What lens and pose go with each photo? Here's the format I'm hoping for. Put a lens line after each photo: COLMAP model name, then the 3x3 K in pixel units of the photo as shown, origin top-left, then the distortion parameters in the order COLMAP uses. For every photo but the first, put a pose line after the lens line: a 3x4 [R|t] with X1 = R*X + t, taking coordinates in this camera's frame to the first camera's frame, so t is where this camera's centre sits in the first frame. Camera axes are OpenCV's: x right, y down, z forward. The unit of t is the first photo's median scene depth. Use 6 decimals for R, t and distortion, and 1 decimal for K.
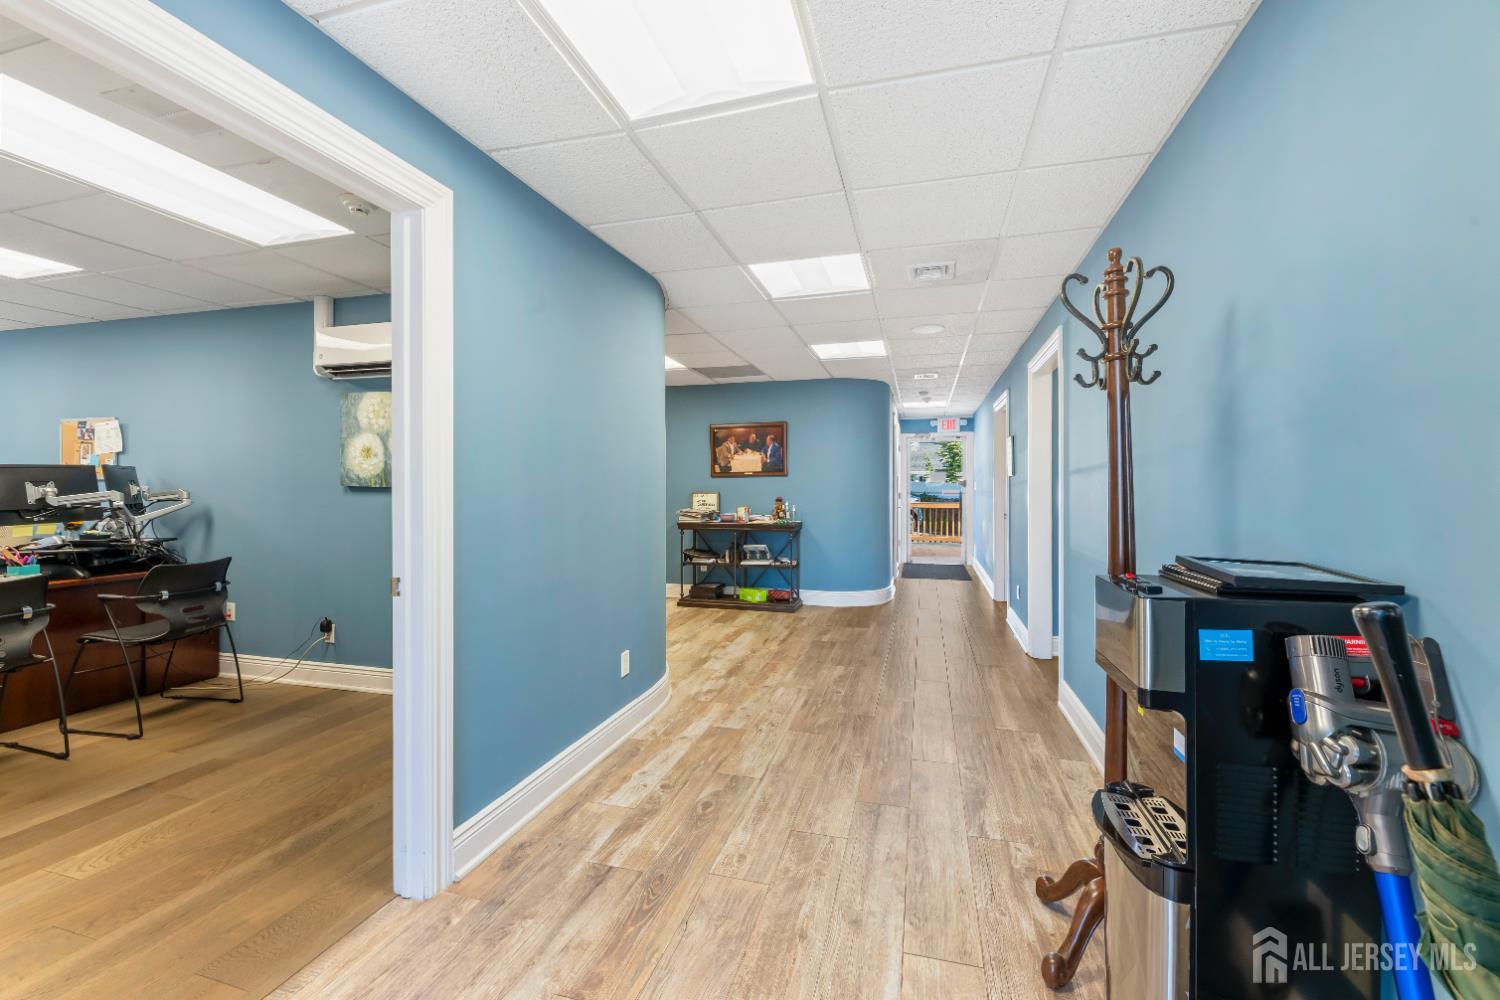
lens RADIAL K [[623.1, 0, 750.2], [0, 623.1, 492.6], [0, 0, 1]] dist [0.004427, -0.001393]
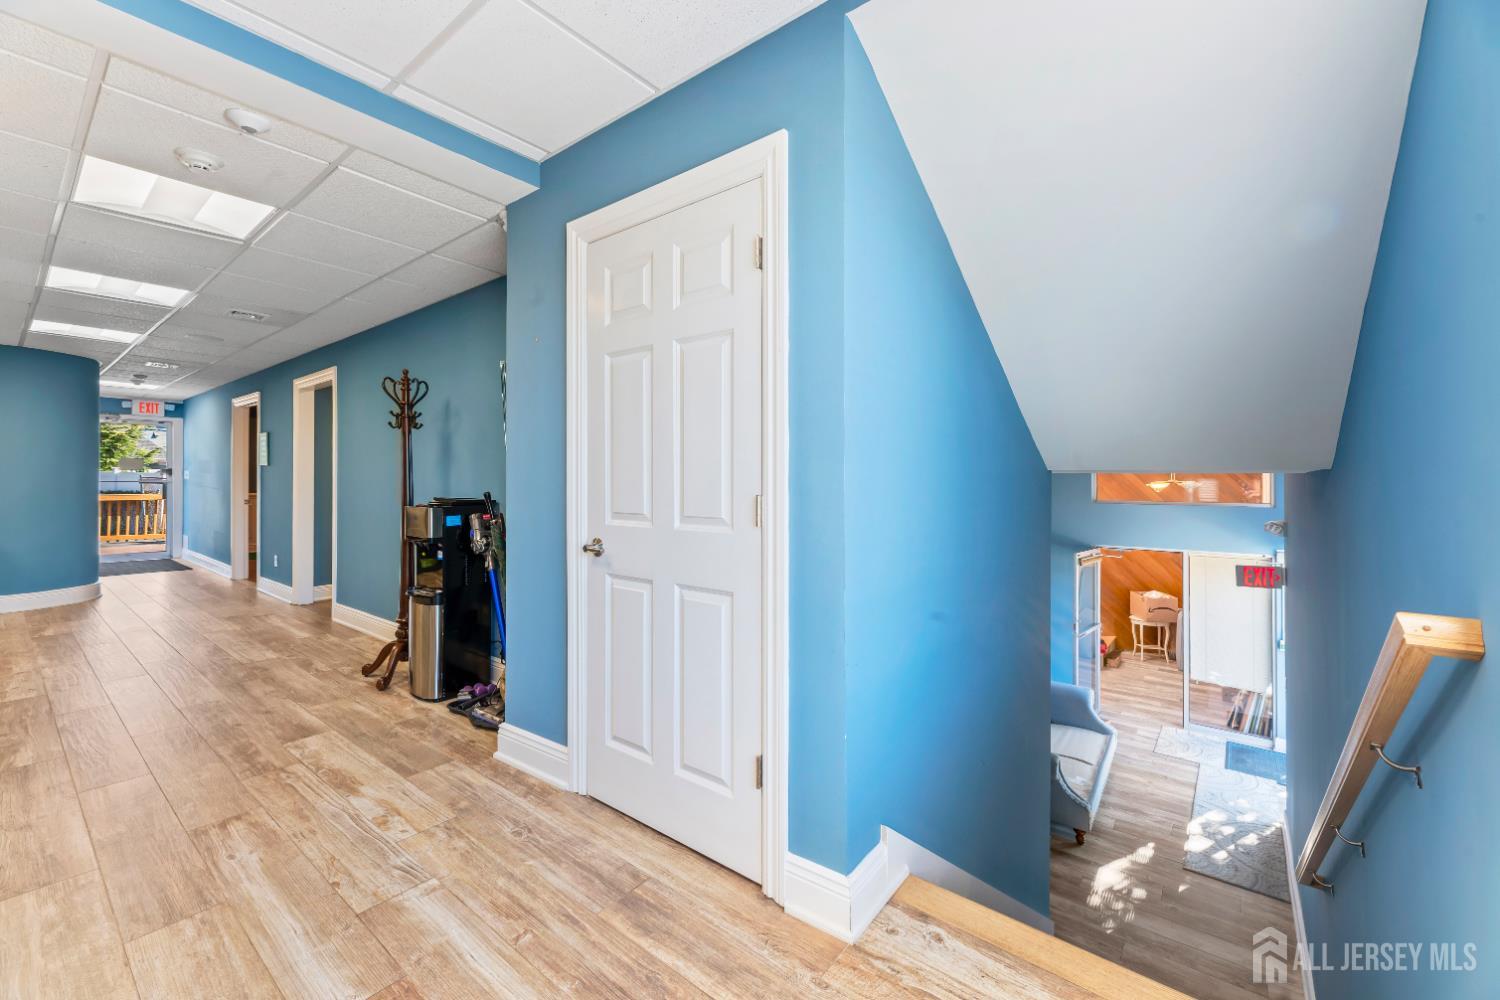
lens RADIAL K [[606.4, 0, 754.9], [0, 606.4, 478.5], [0, 0, 1]] dist [0.000623, -0.001078]
pose [[0.386184, 0.006227, 0.922401, -0.429163], [0.003386, 0.999961, -0.008168, 0.016541], [-0.922415, 0.006278, 0.386148, -0.462325]]
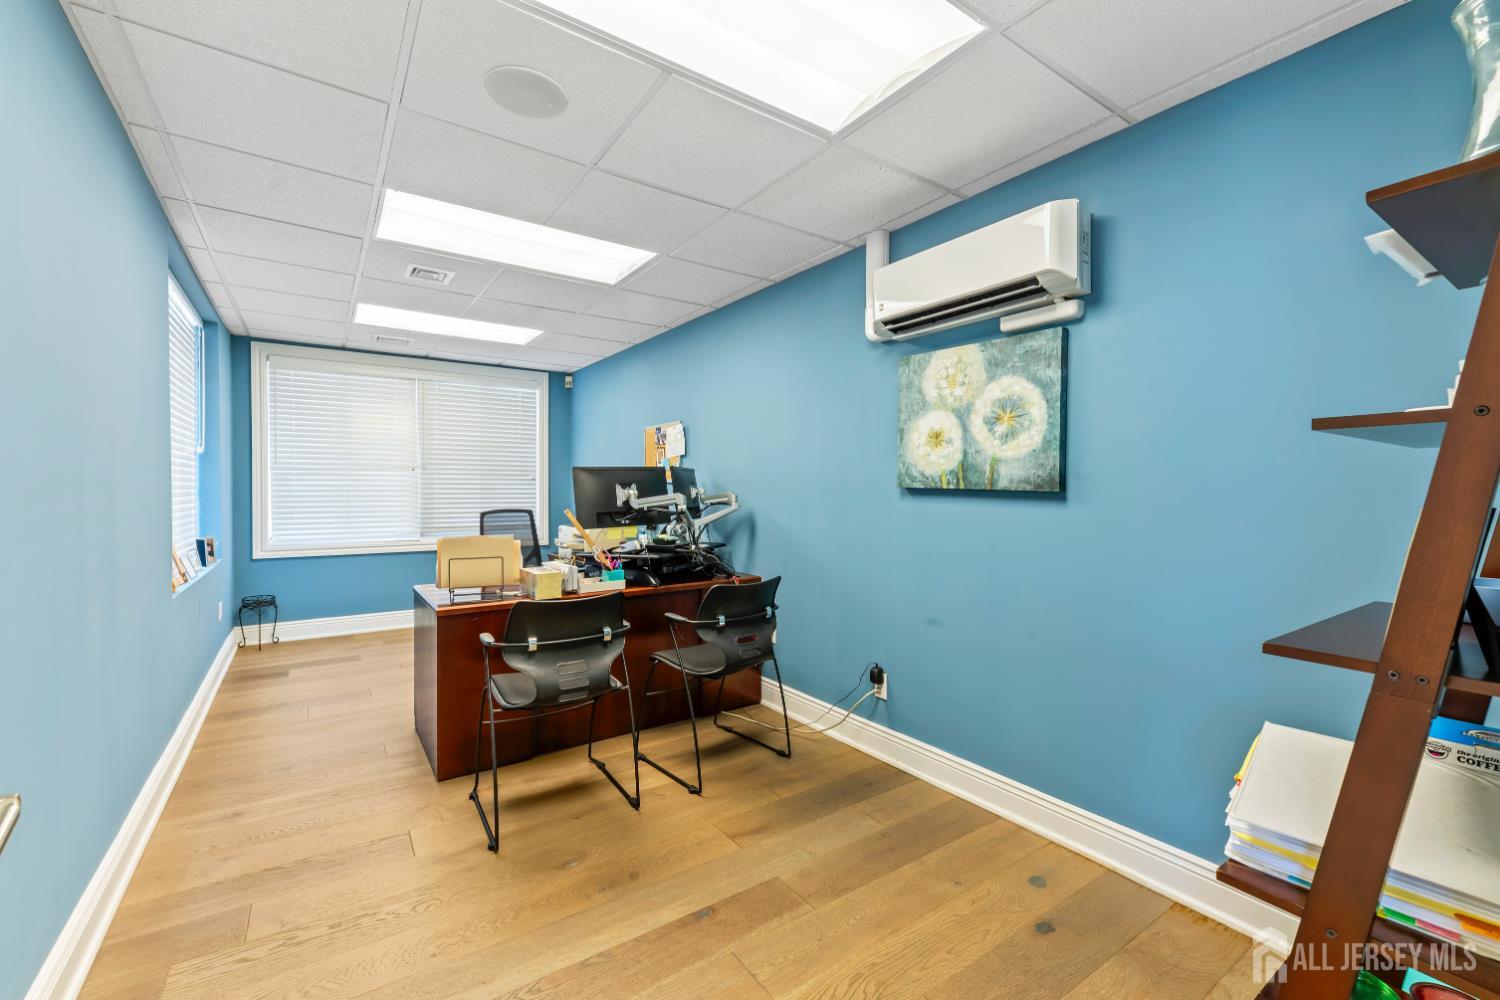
lens RADIAL K [[623.1, 0, 735.9], [0, 623.1, 495.4], [0, 0, 1]] dist [0.004427, -0.001393]
pose [[0.762125, 0.004032, -0.647417, -0.338099], [-0.005036, 0.999987, 0.000300, -0.000625], [0.647410, 0.003032, 0.762136, 0.333930]]
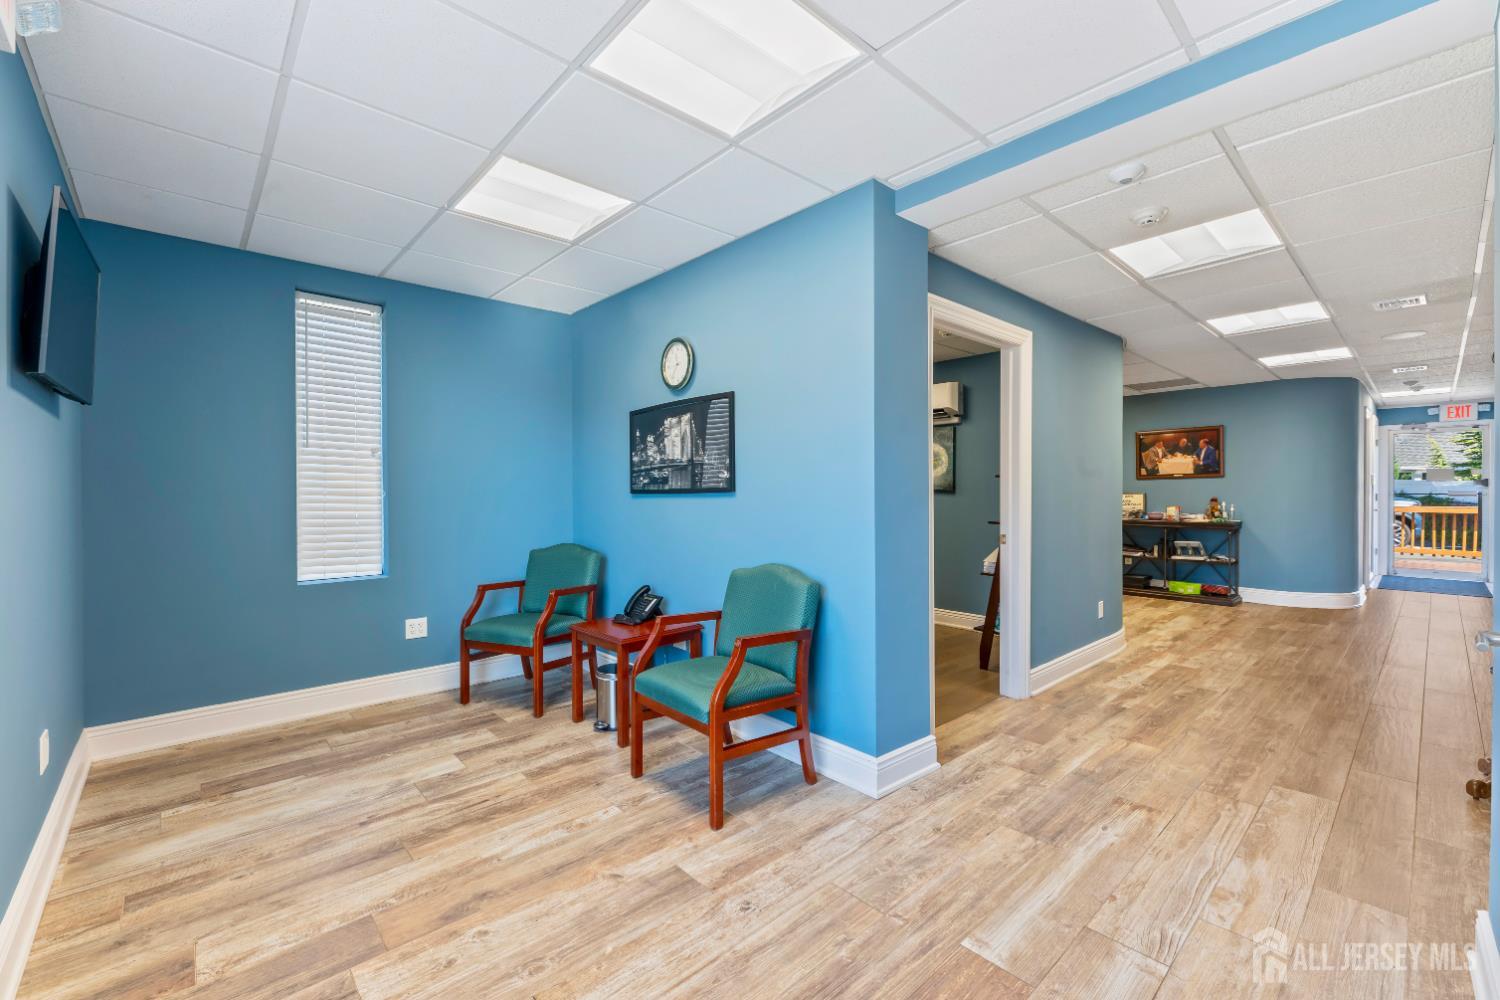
lens RADIAL K [[623.1, 0, 752.6], [0, 623.1, 499.5], [0, 0, 1]] dist [0.004427, -0.001393]
pose [[0.847862, 0.003065, -0.530209, -0.098731], [0.000509, 0.999978, 0.006596, 0.006411], [0.530217, -0.005862, 0.847842, -0.549394]]
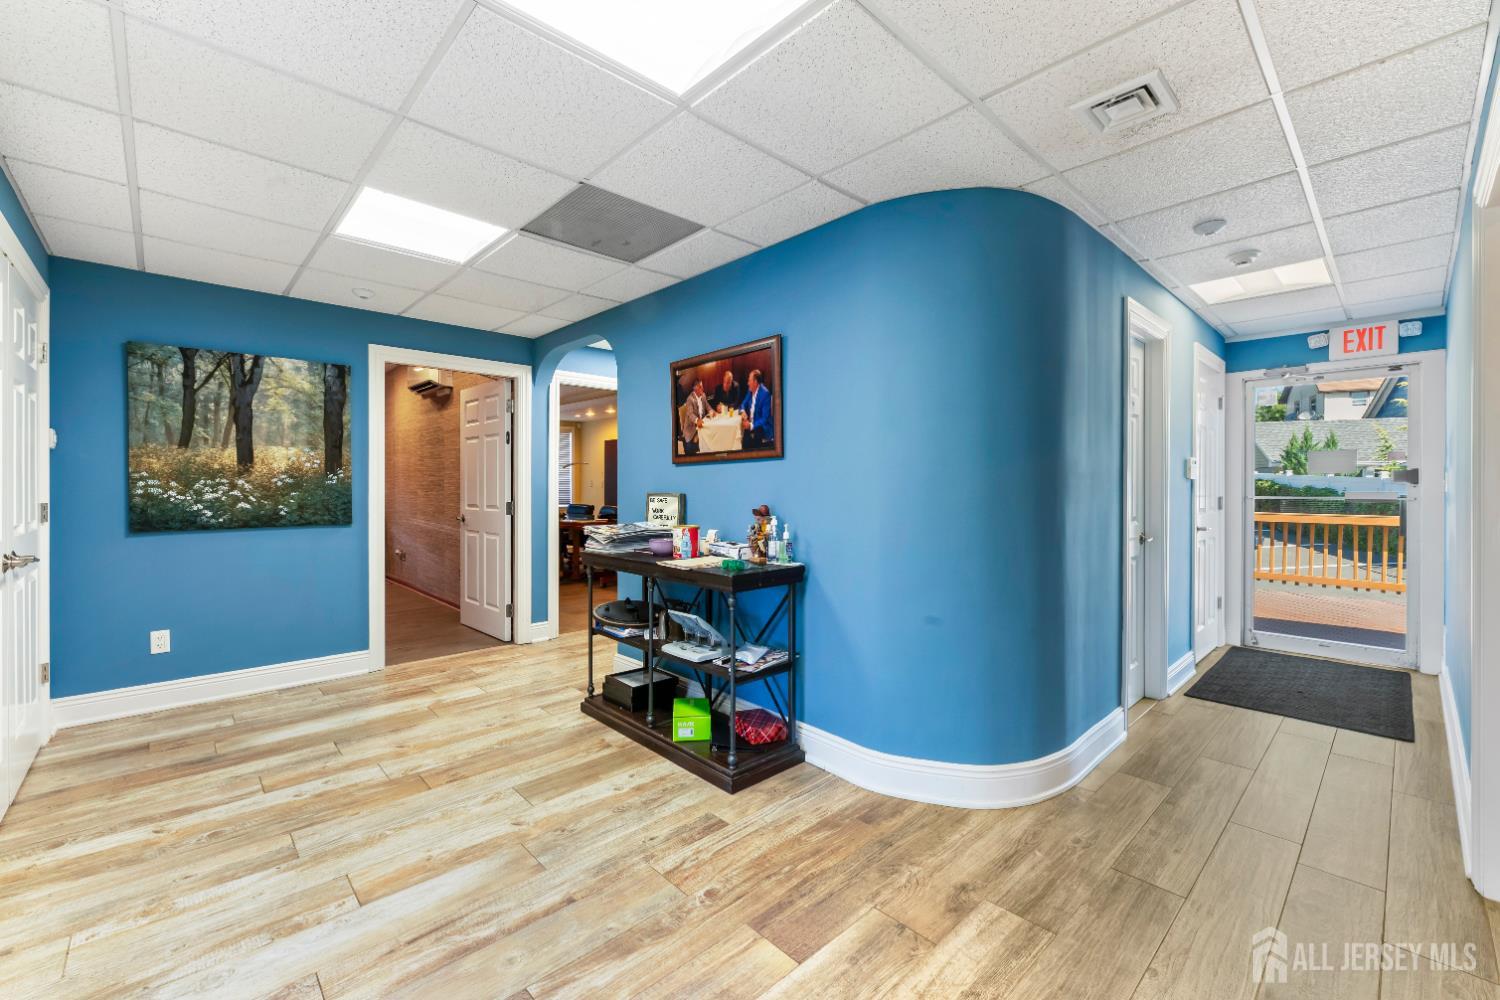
lens RADIAL K [[623.1, 0, 742.5], [0, 623.1, 489.7], [0, 0, 1]] dist [0.004427, -0.001393]
pose [[0.853120, 0.003716, -0.521702, 0.472992], [-0.005906, 0.999979, -0.002536, -0.004908], [0.521681, 0.005245, 0.853124, 1.084395]]
